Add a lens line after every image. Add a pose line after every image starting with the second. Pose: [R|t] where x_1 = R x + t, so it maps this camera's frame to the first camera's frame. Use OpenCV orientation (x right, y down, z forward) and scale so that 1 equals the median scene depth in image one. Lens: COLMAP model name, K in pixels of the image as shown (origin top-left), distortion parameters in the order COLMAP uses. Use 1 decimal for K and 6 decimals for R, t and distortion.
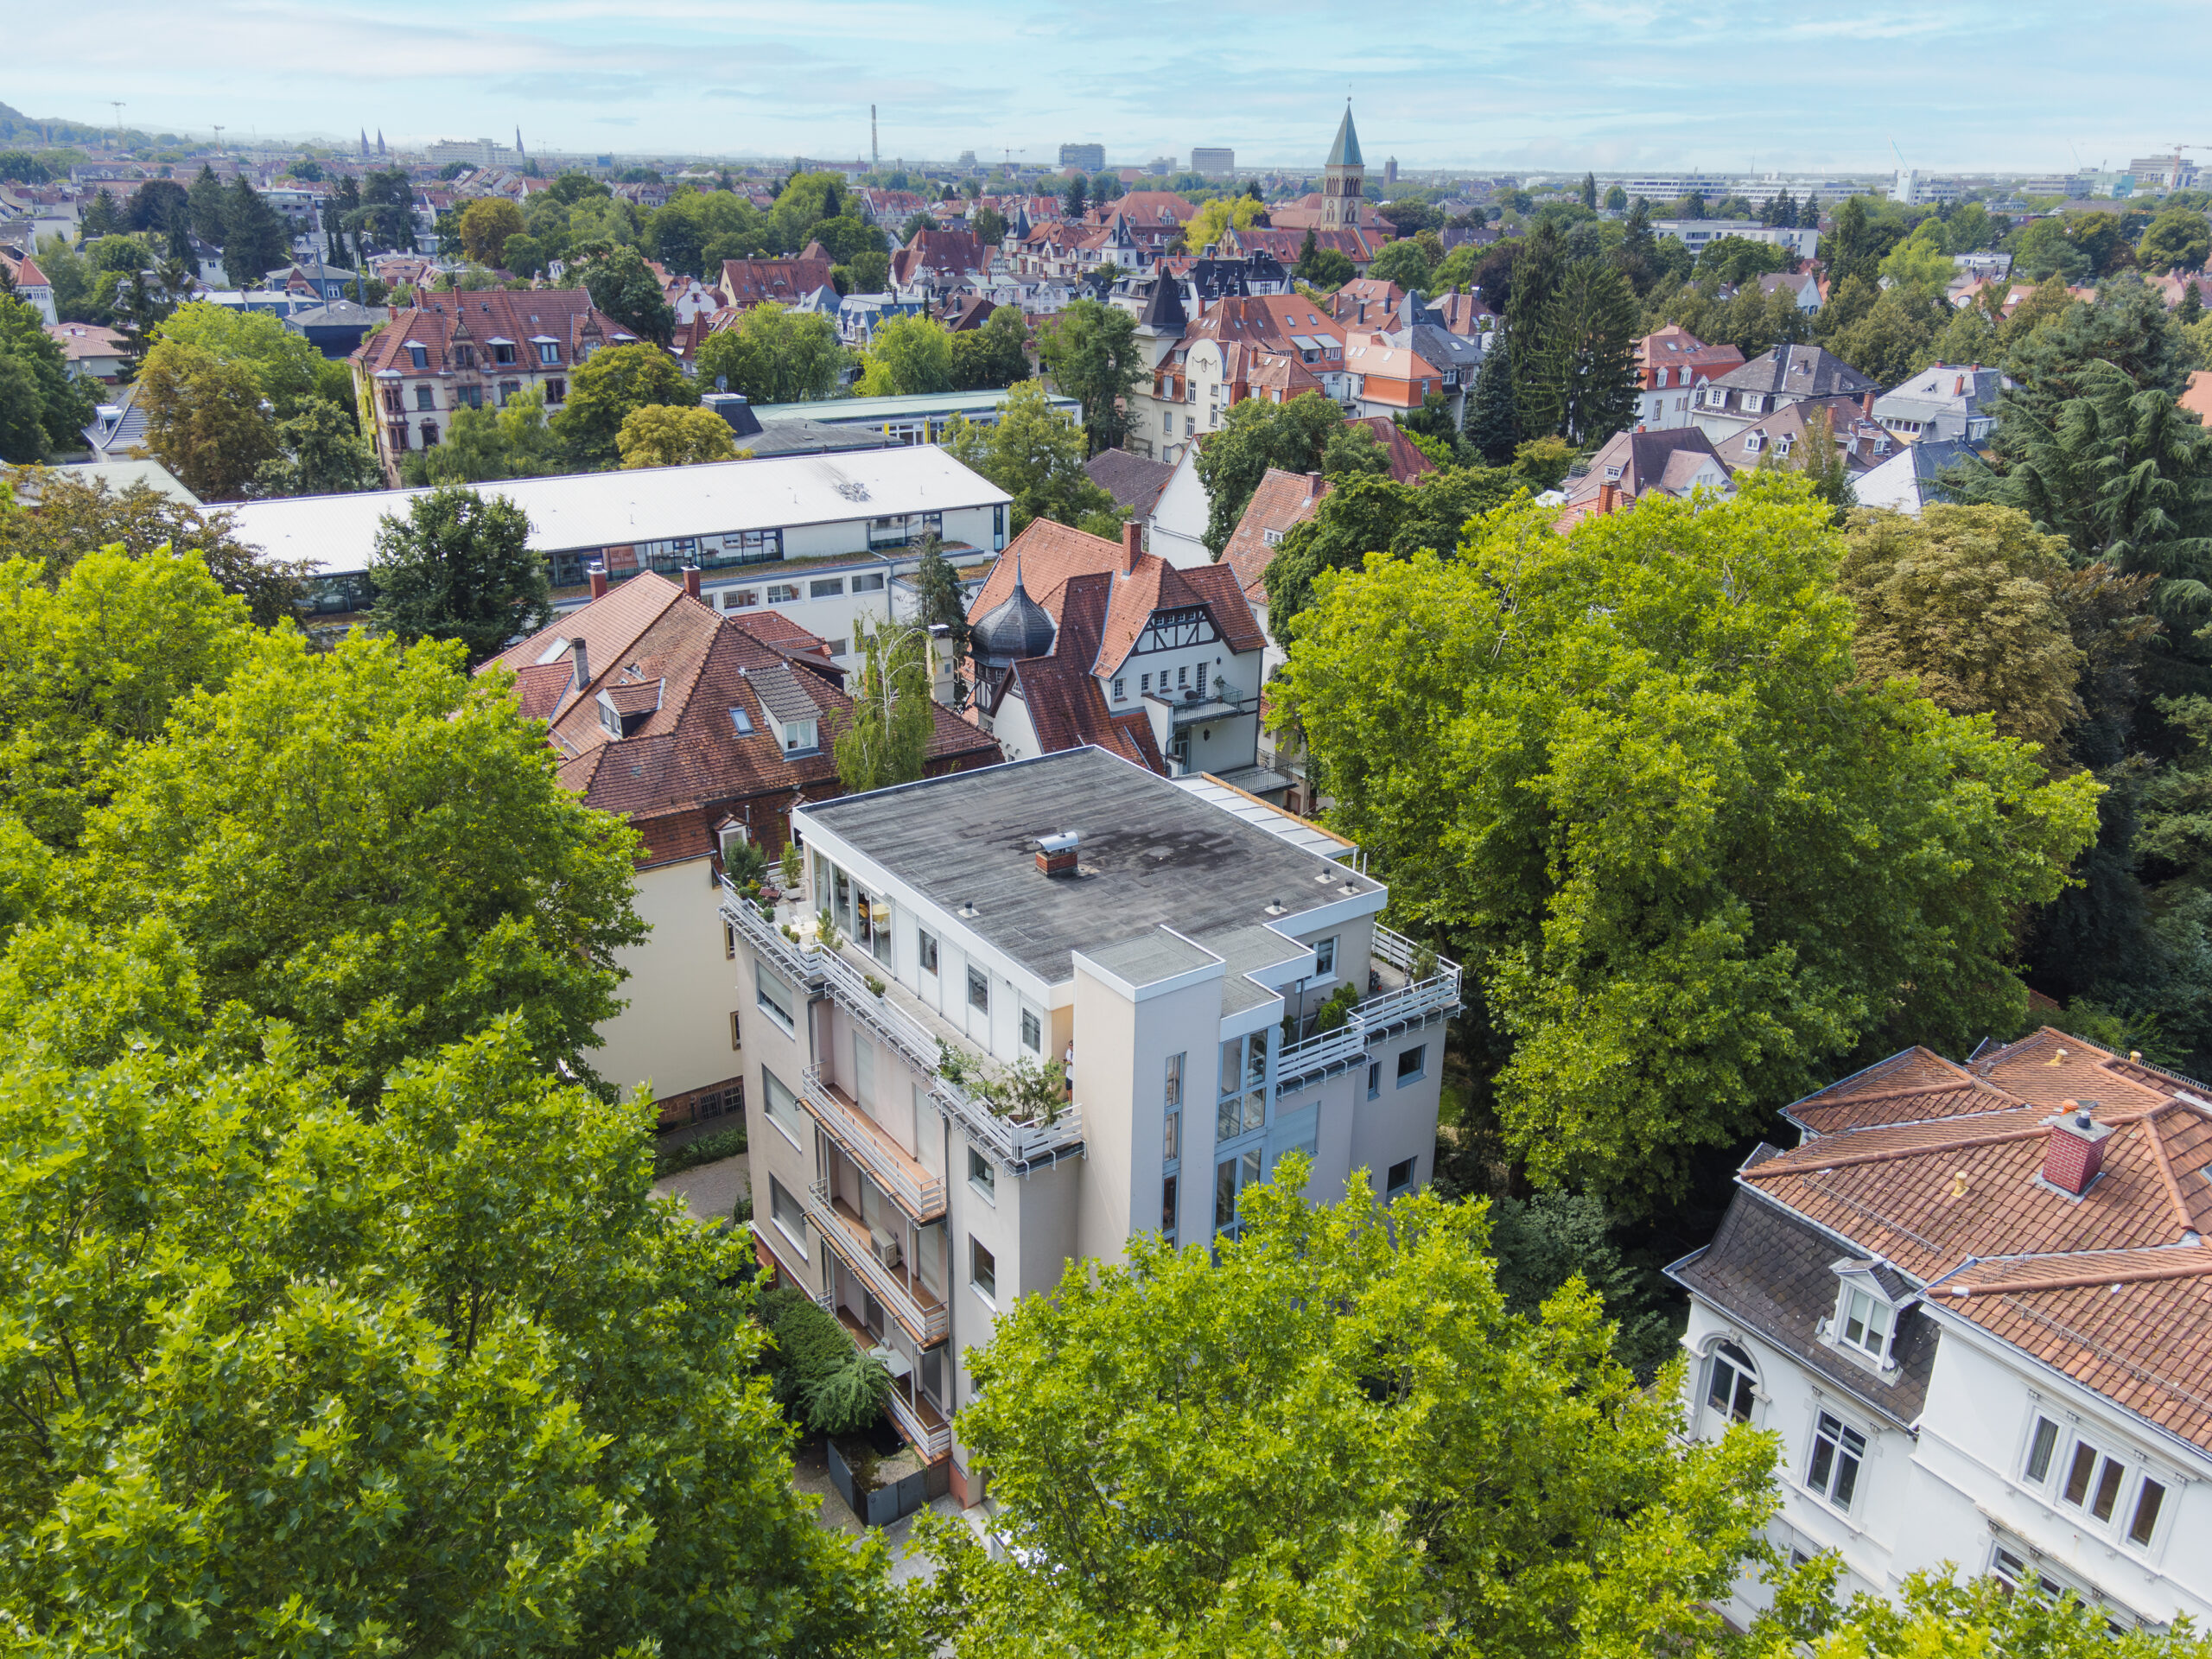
lens RADIAL K [[1703.3, 0, 1099.8], [0, 1703.3, 837.2], [0, 0, 1]] dist [-0.002246, 0.045255]
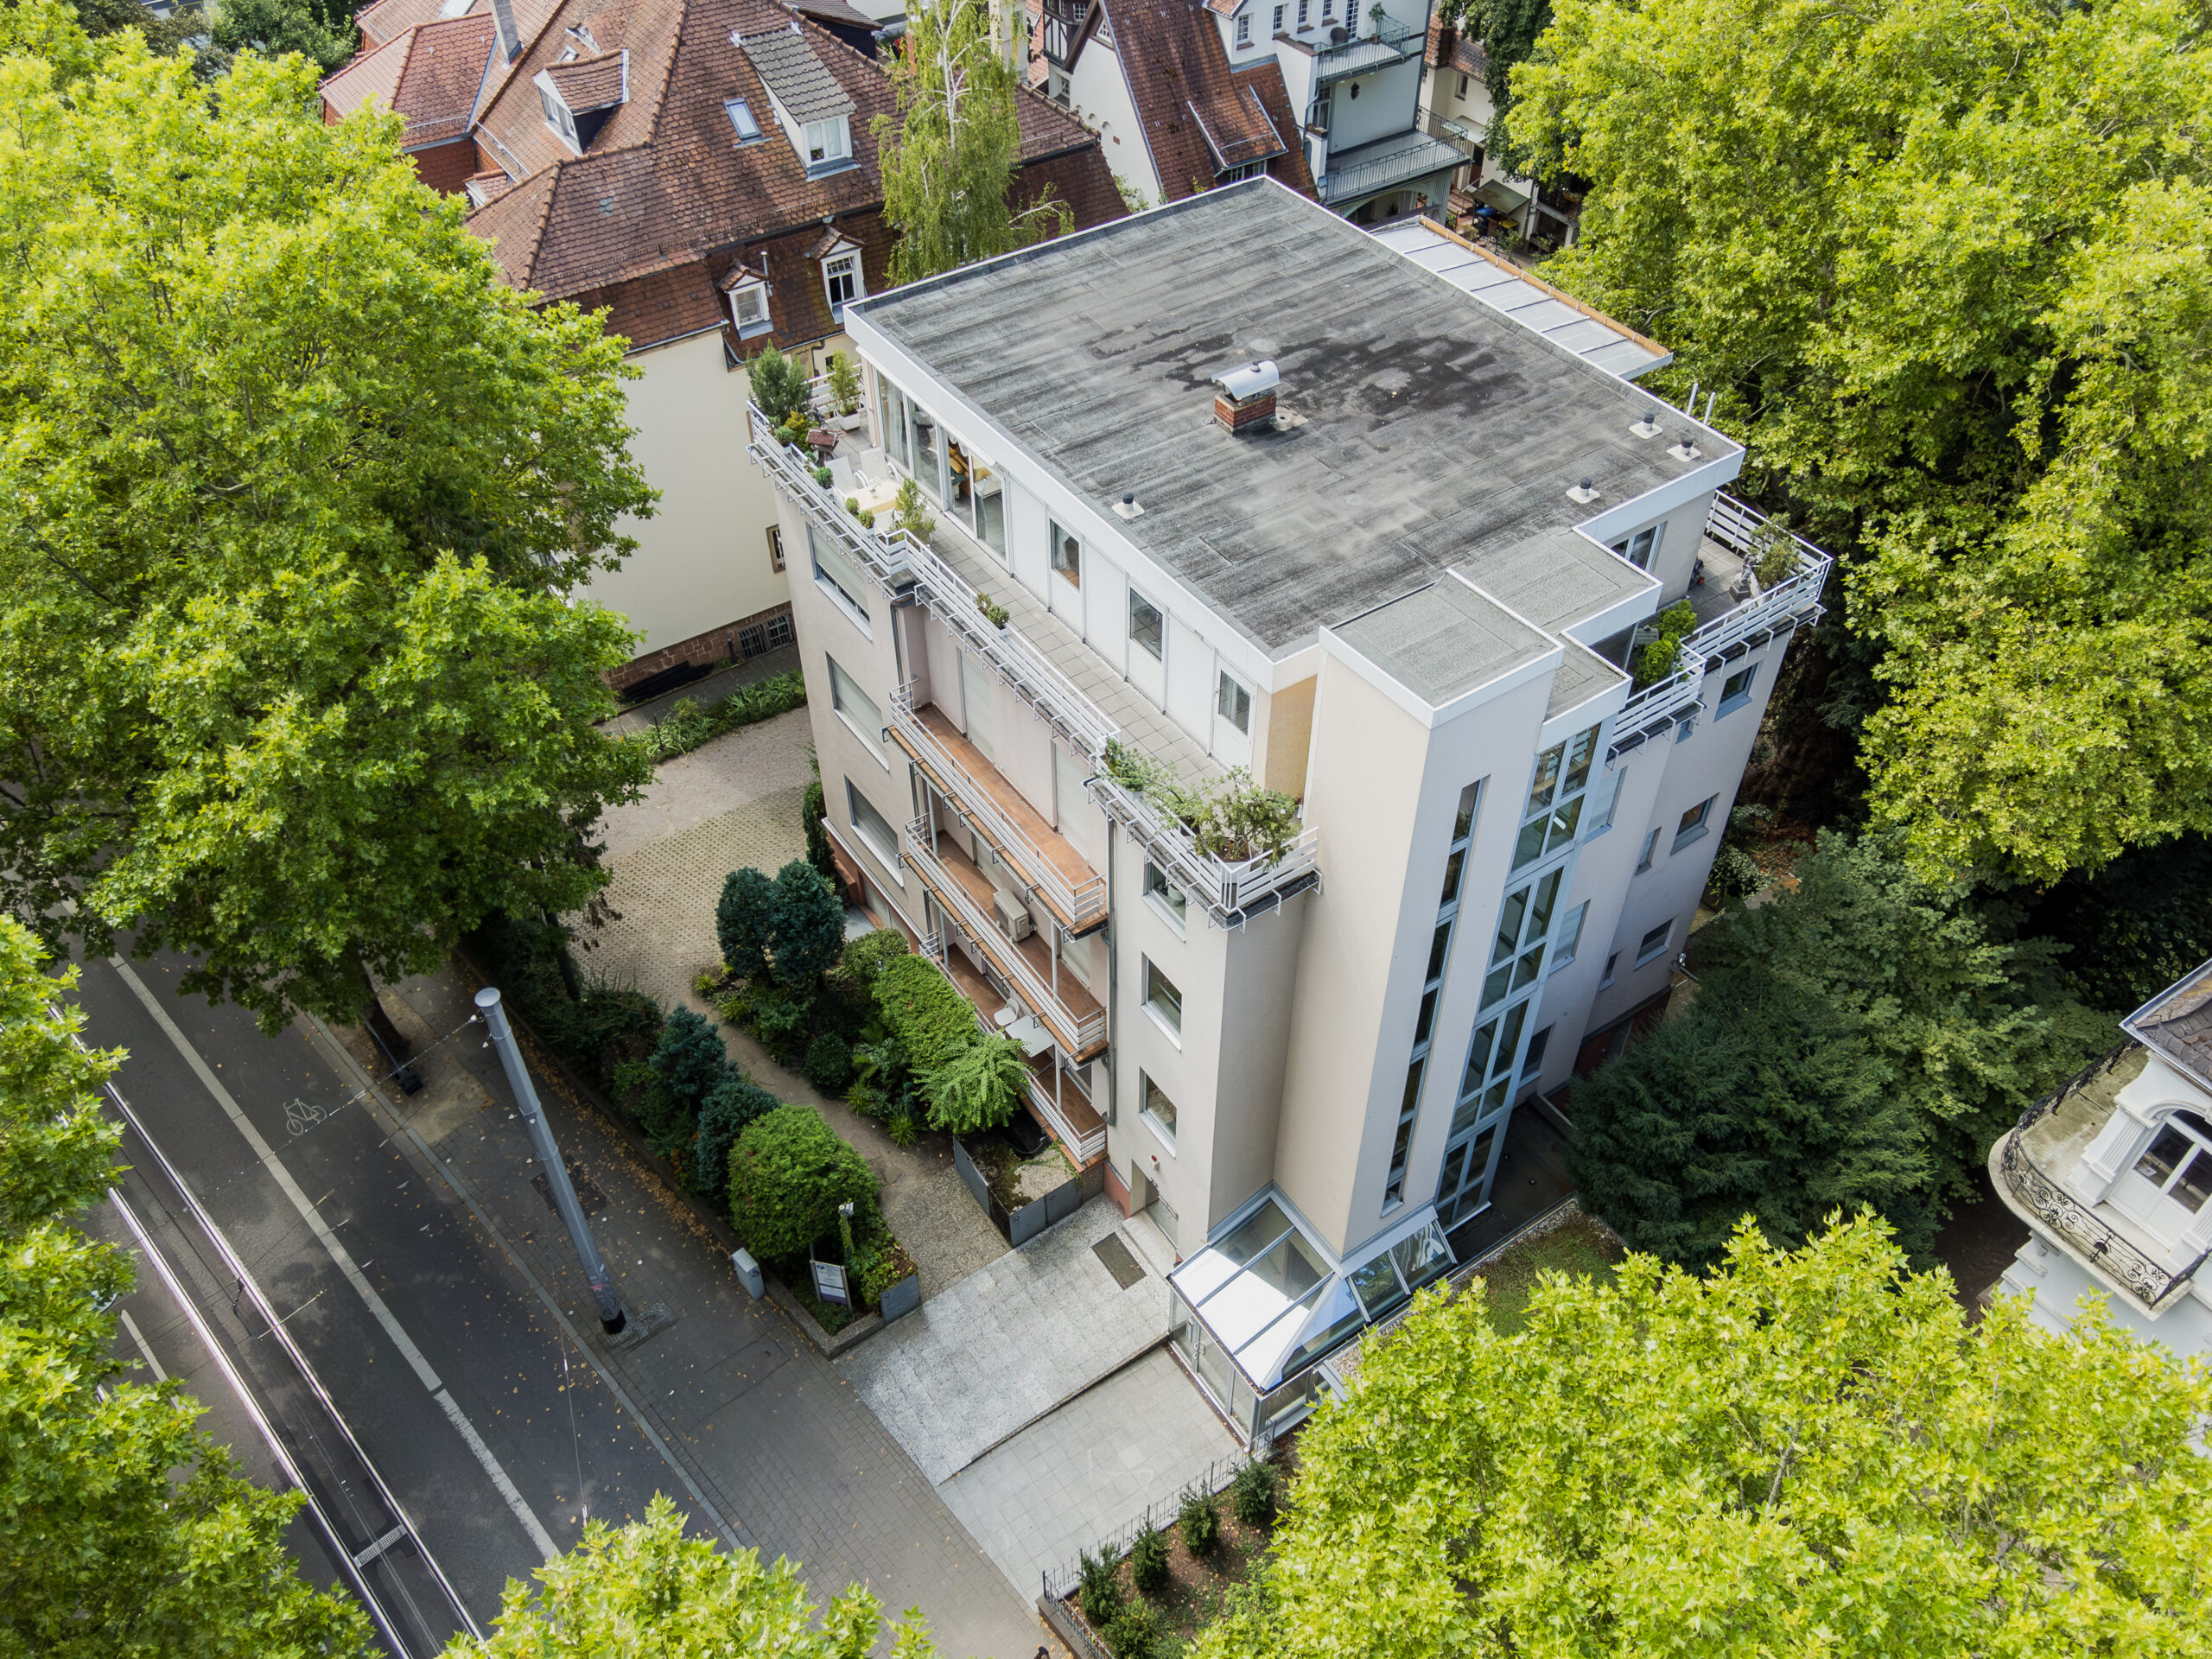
lens RADIAL K [[1703.3, 0, 1097.2], [0, 1703.3, 840.6], [0, 0, 1]] dist [-0.002246, 0.045255]
pose [[0.999800, -0.014823, -0.013442, -0.075426], [0.018930, 0.918358, 0.395297, -0.093375], [0.006485, -0.395472, 0.918455, 0.299197]]
